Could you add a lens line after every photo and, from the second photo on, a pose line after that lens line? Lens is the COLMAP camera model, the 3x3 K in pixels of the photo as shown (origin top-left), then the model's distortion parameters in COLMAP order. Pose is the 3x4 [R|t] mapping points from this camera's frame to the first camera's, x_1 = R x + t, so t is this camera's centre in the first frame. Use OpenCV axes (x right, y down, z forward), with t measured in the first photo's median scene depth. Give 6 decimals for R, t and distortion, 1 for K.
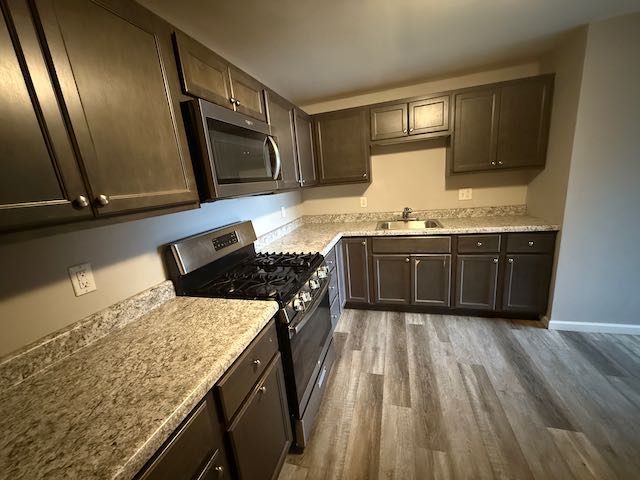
lens RADIAL K [[254.2, 0, 320.0], [0, 254.2, 240.1], [0, 0, 1]] dist [0.000952, 0.000031]
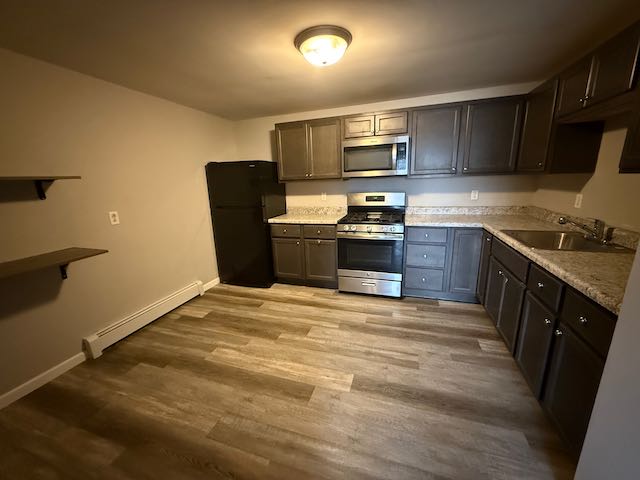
lens RADIAL K [[254.2, 0, 320.3], [0, 254.2, 239.9], [0, 0, 1]] dist [0.000952, 0.000031]
pose [[-0.025170, 0.317016, -0.948086, 1.147726], [-0.199245, 0.927768, 0.315512, -0.170299], [0.979626, 0.196843, 0.039812, 0.385828]]
